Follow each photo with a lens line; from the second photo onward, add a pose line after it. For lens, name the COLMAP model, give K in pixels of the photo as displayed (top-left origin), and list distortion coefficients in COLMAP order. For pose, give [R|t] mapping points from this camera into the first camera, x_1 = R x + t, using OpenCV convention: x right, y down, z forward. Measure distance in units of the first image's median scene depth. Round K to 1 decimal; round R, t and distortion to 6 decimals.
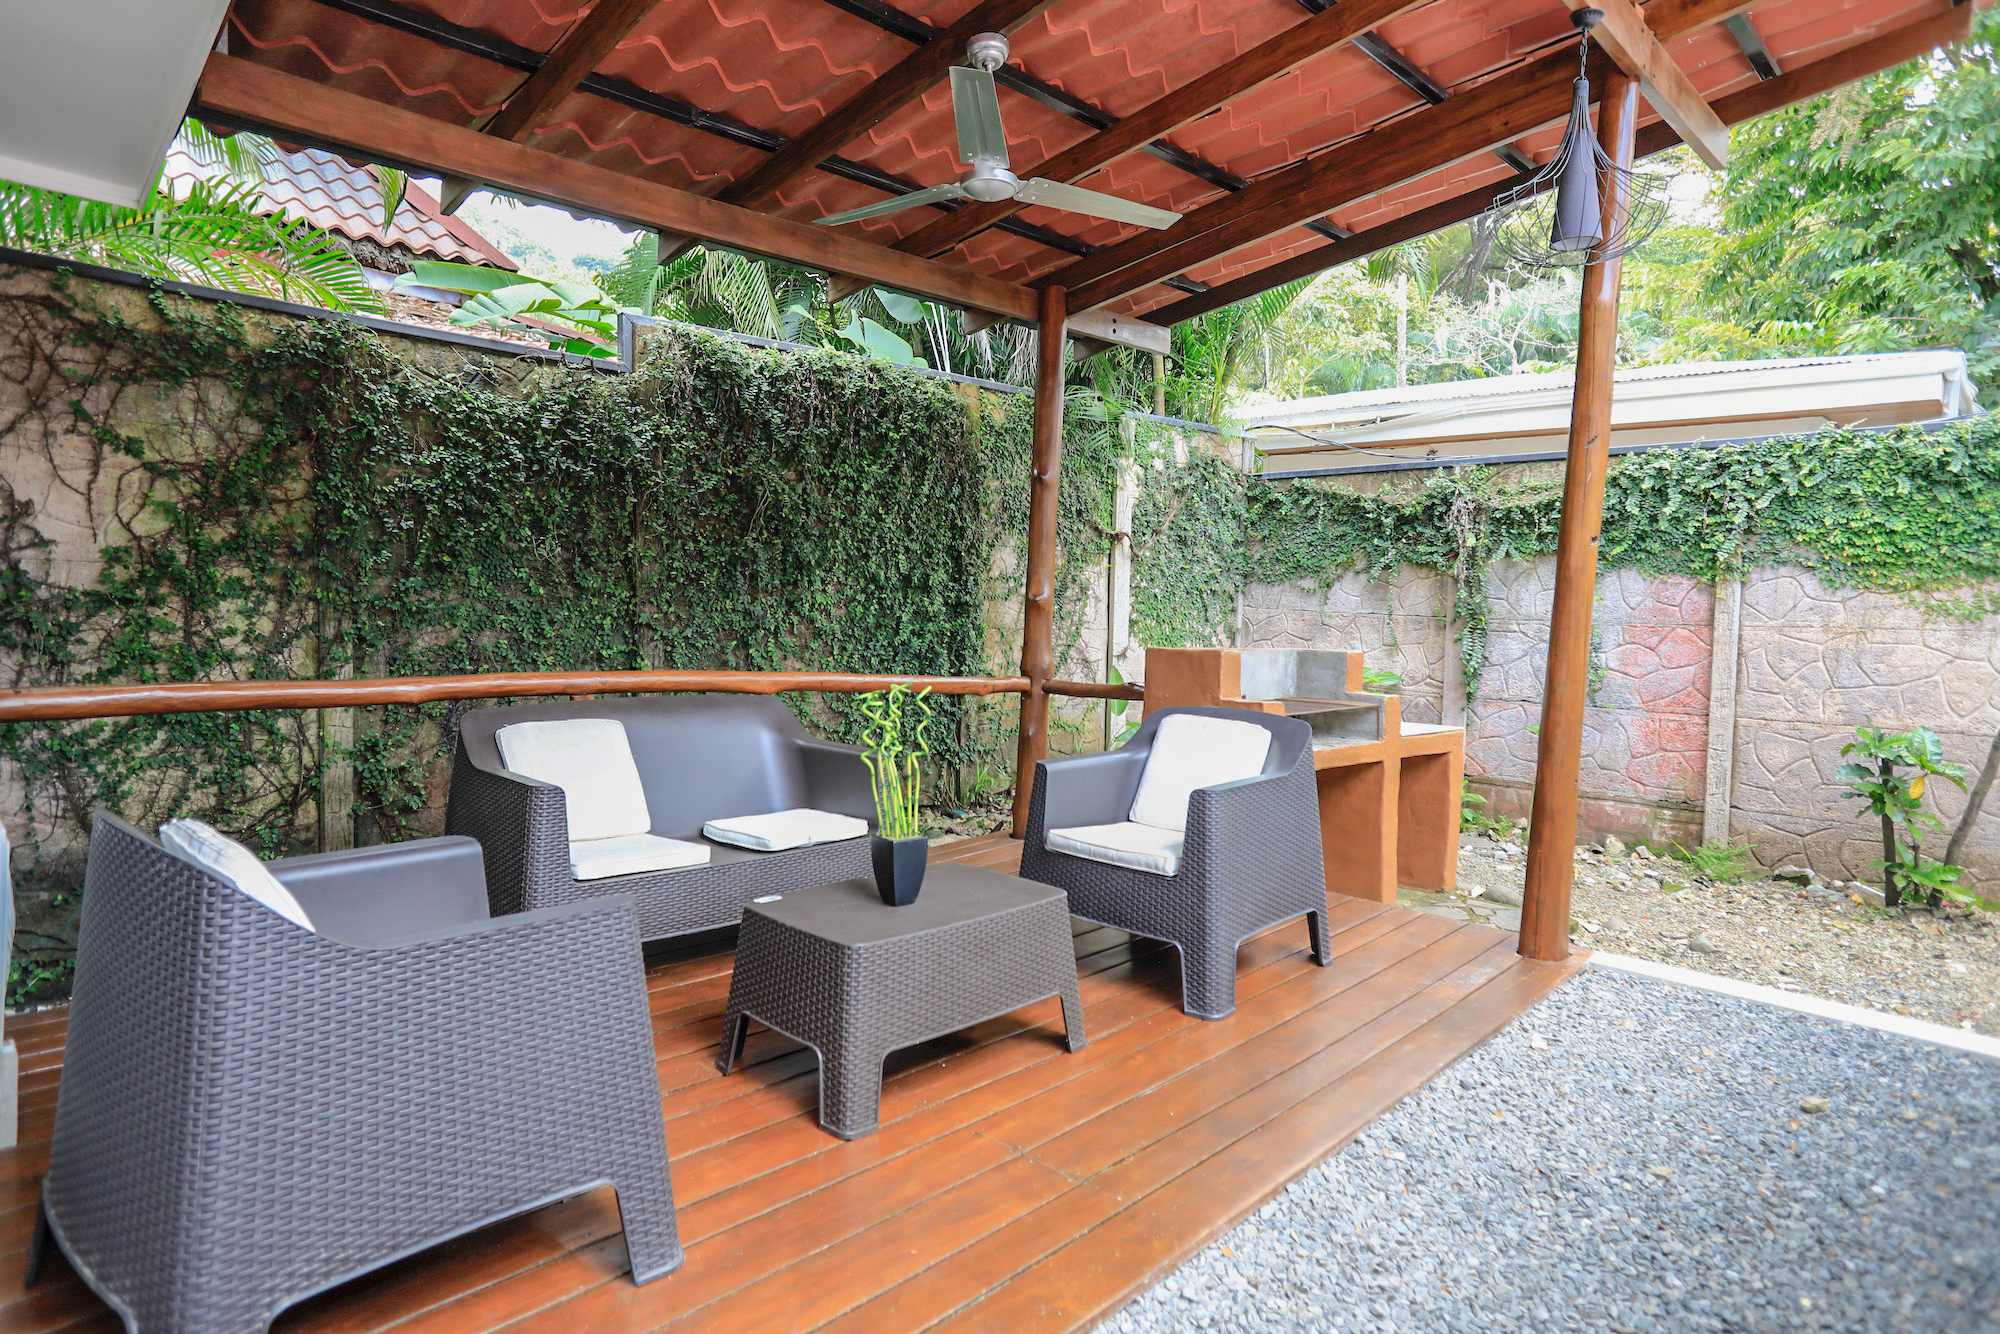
lens RADIAL K [[1140.1, 0, 1004.4], [0, 1140.1, 661.2], [0, 0, 1]] dist [-0.067546, 0.049763]
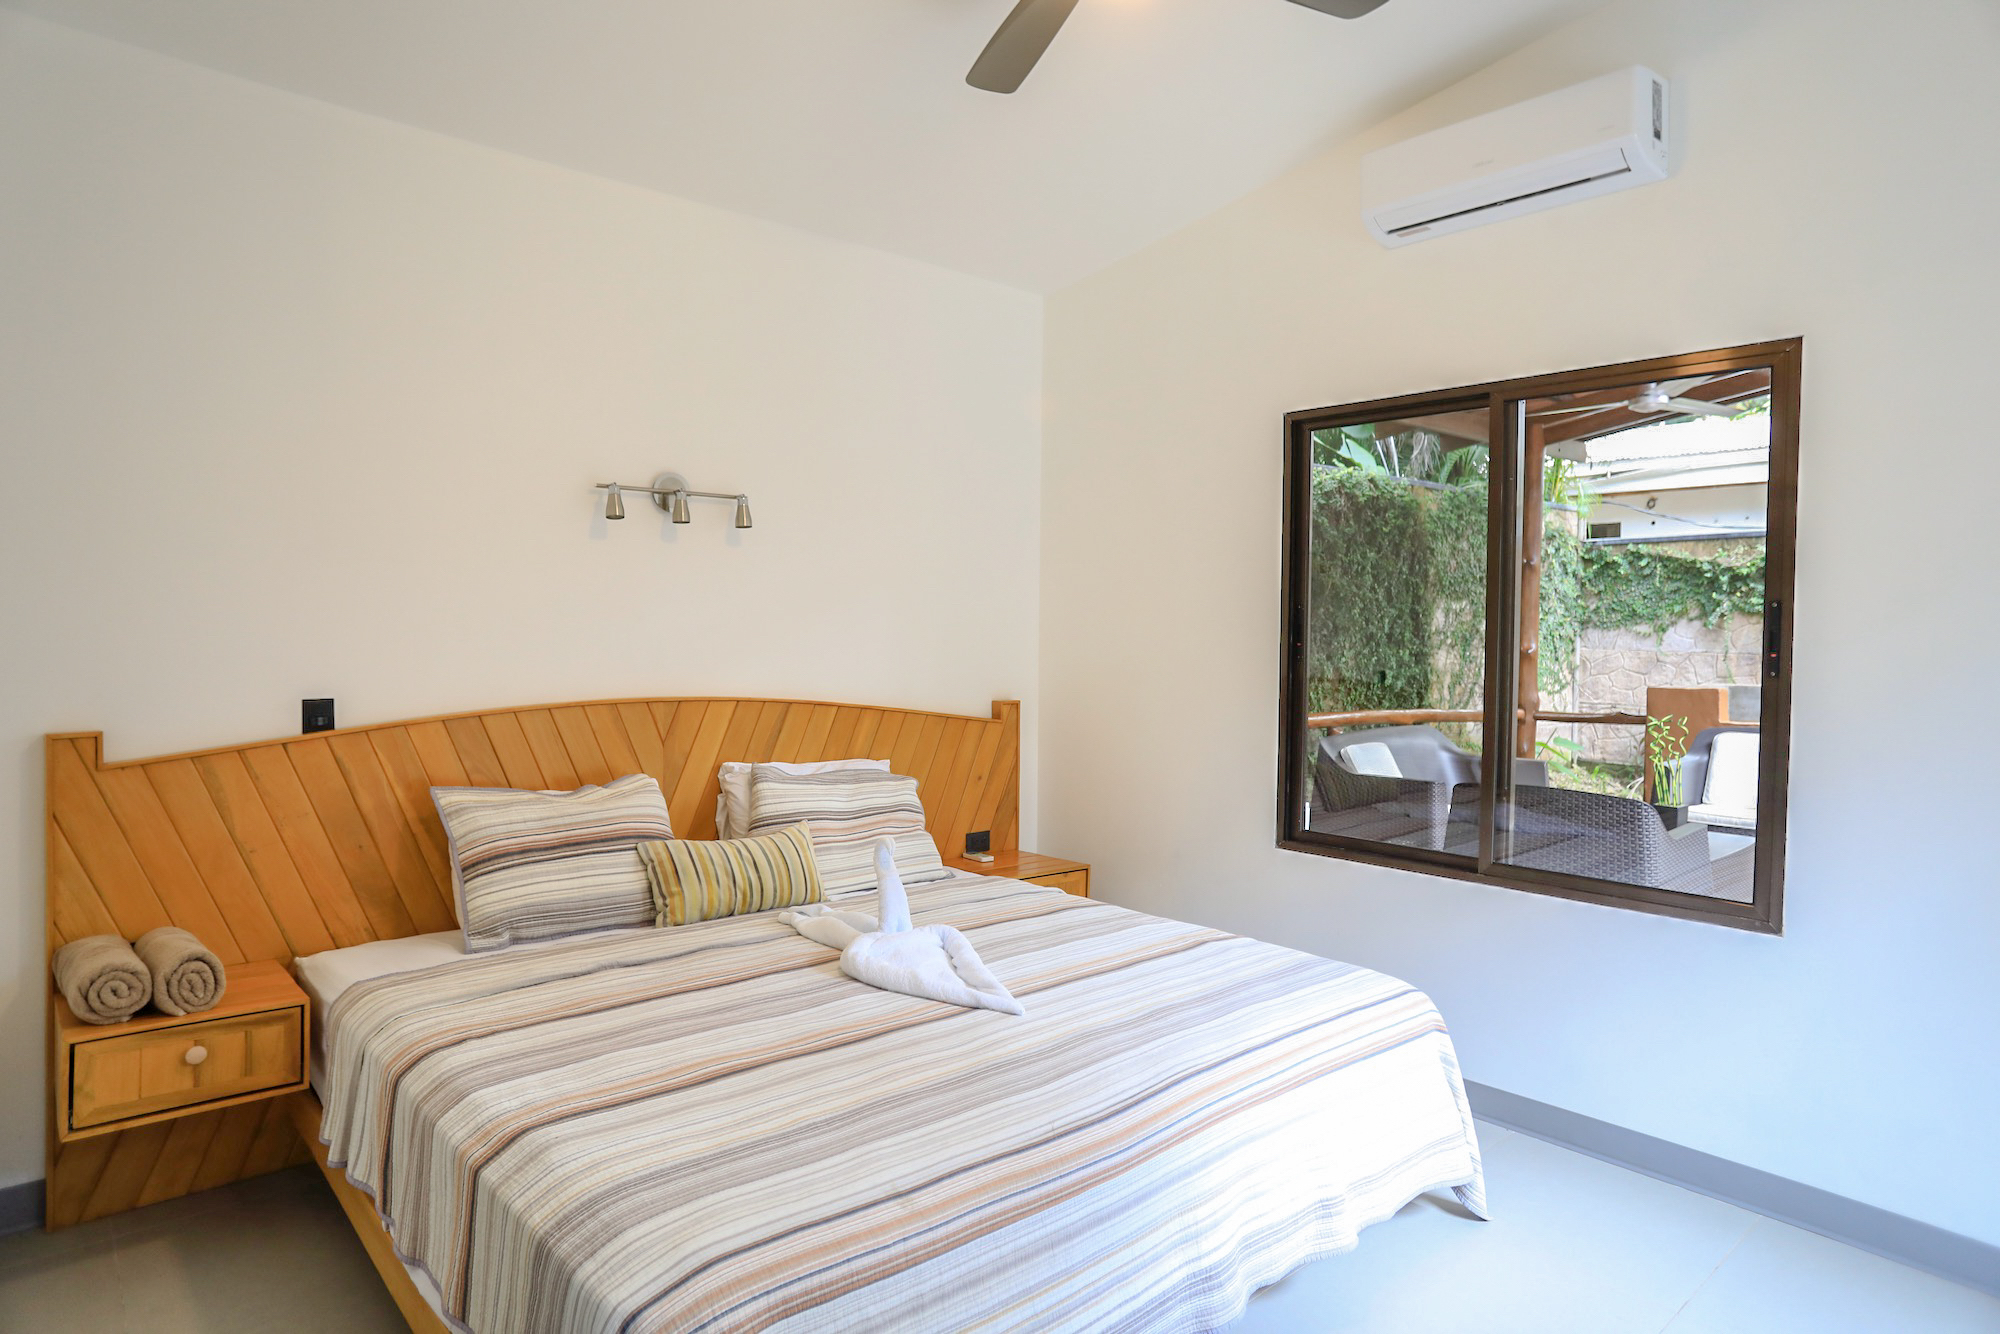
lens RADIAL K [[1140.1, 0, 990.6], [0, 1140.1, 675.0], [0, 0, 1]] dist [-0.067546, 0.049763]
pose [[0.997714, -0.019672, -0.064651, -0.533678], [0.018873, 0.999738, -0.012938, -0.021490], [0.064889, 0.011688, 0.997824, -0.397576]]
